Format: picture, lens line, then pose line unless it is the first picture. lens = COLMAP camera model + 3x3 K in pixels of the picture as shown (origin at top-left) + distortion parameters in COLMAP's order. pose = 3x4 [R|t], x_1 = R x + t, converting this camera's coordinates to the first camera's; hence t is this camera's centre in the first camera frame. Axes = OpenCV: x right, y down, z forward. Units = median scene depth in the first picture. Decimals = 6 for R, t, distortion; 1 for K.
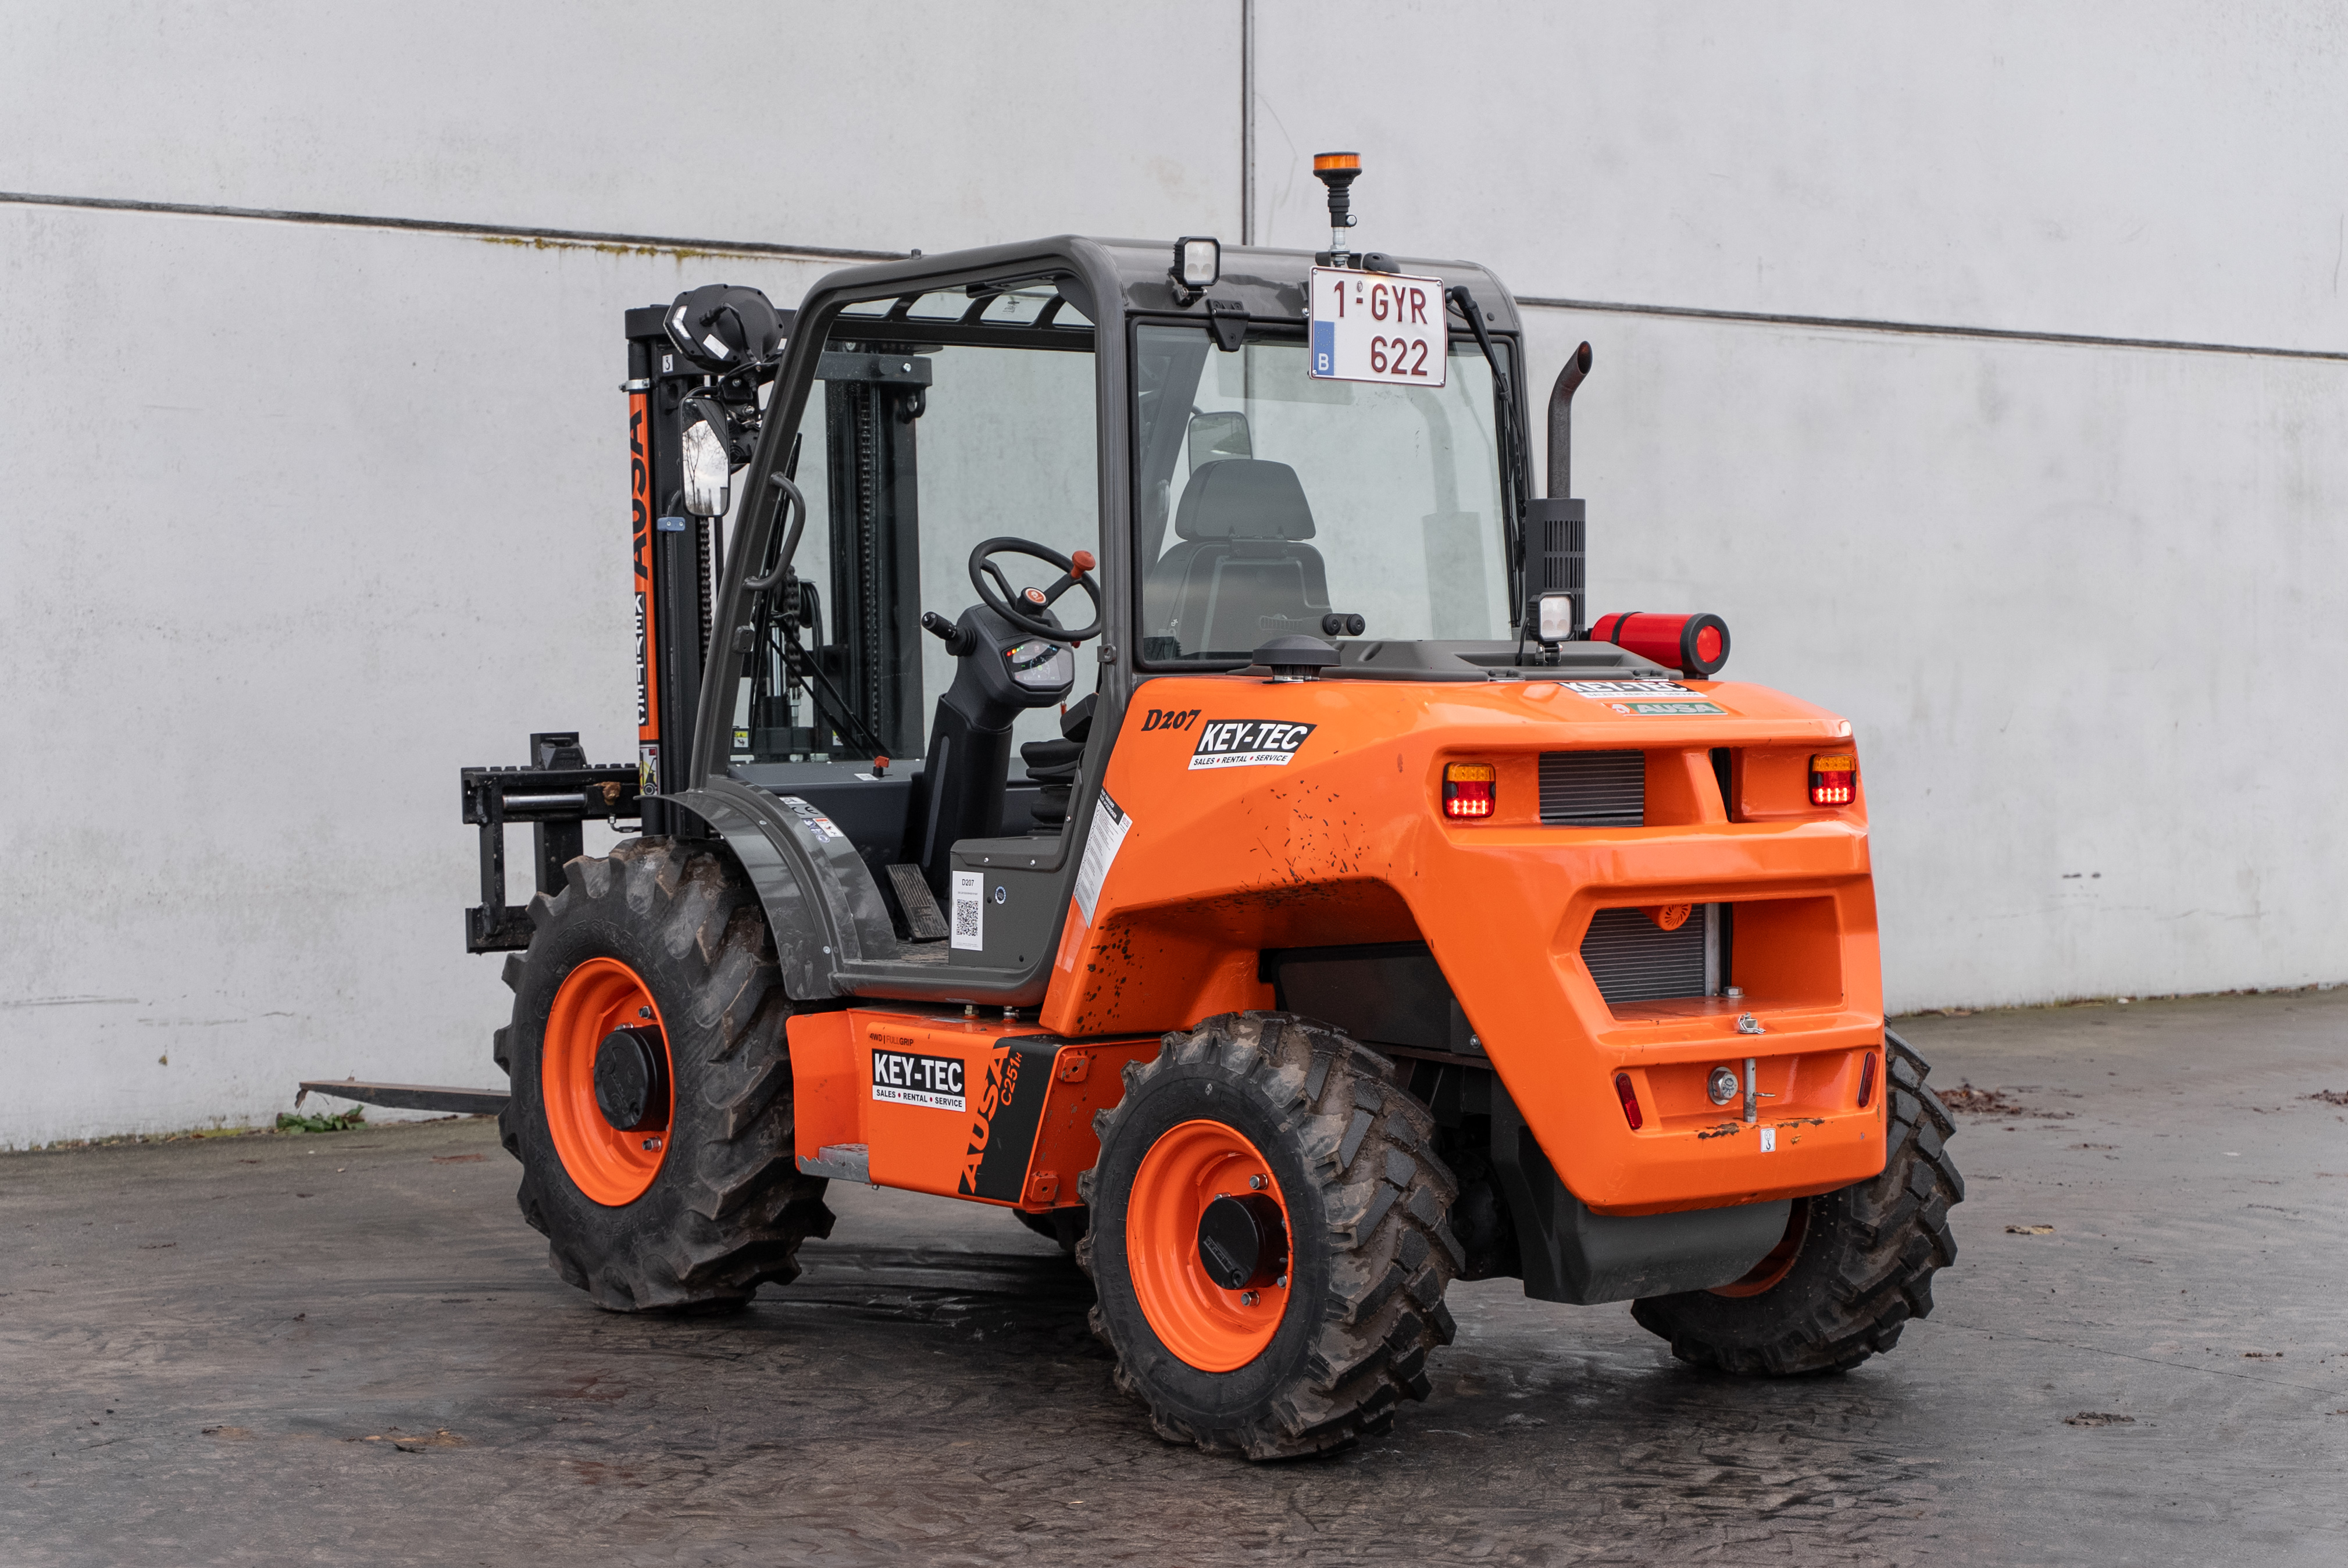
lens RADIAL K [[4119.5, 0, 1153.0], [0, 4119.5, 777.5], [0, 0, 1]] dist [-0.005893, 0.000000]
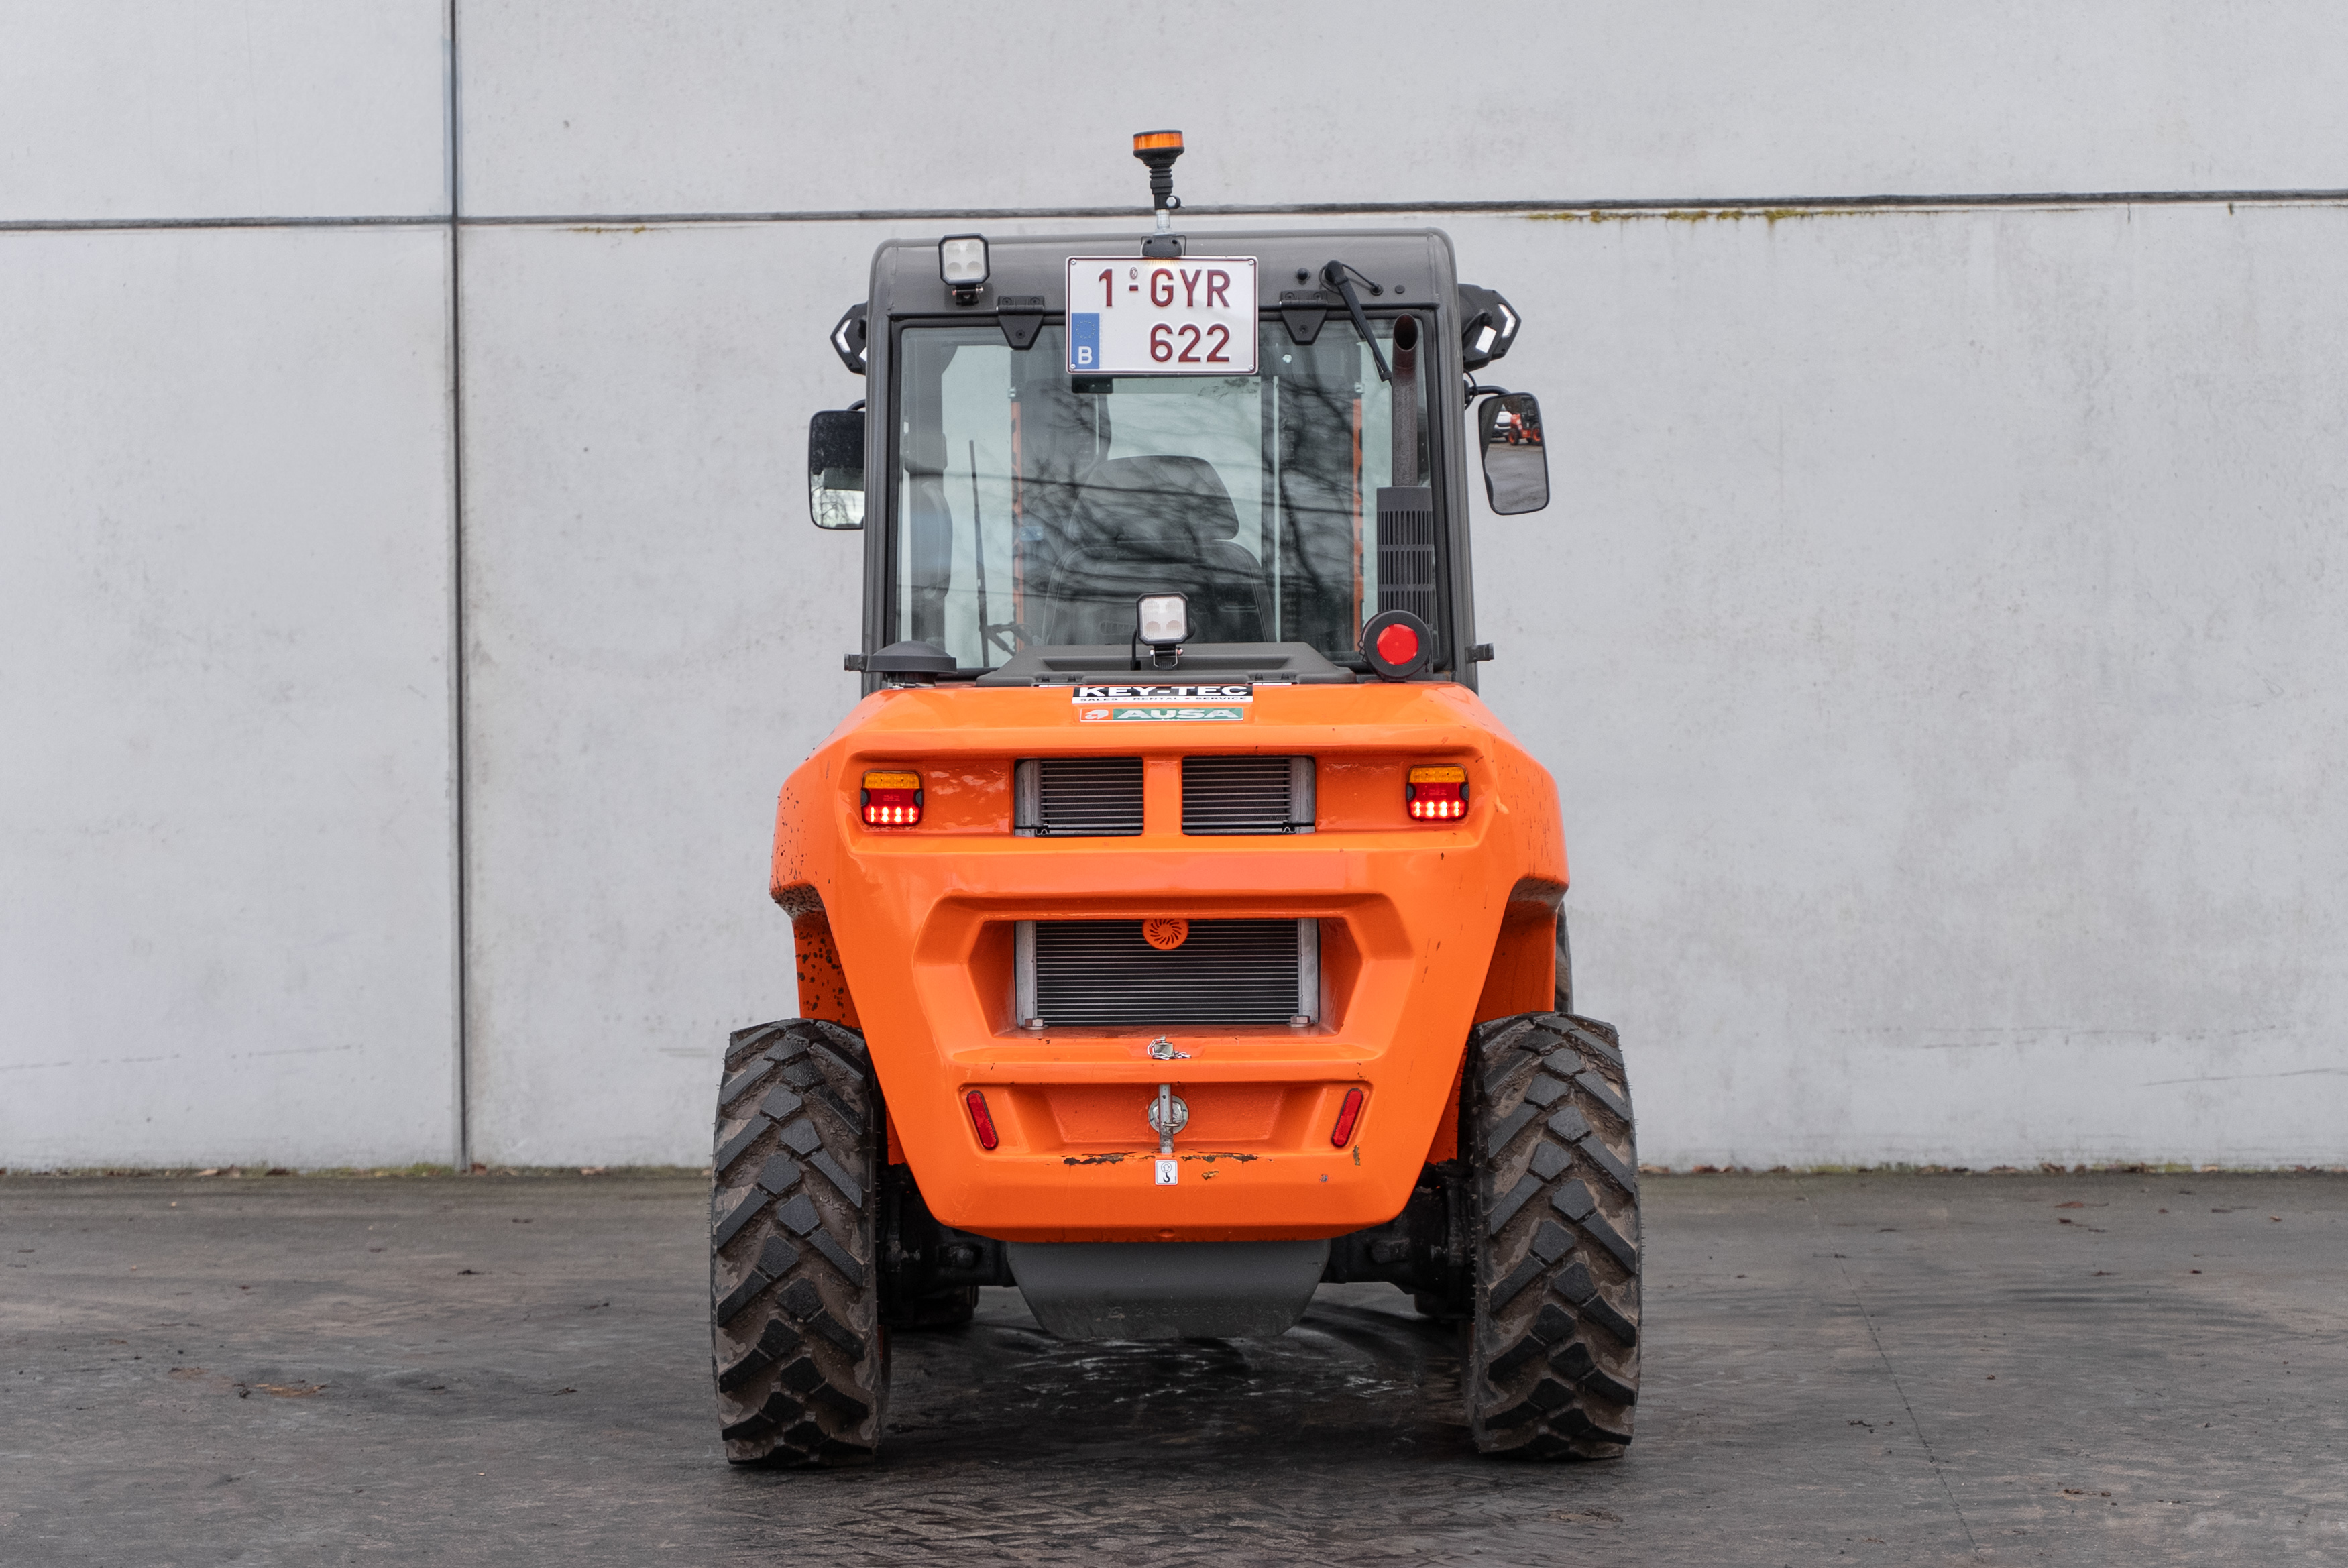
lens RADIAL K [[5278.1, 0, 1194.7], [0, 5278.1, 793.9], [0, 0, 1]] dist [0.048807, 0.000000]
pose [[0.773388, 0.004670, -0.633916, 0.836826], [-0.009641, 0.999944, -0.004396, 0.006398], [0.633860, 0.009512, 0.773390, 0.065856]]
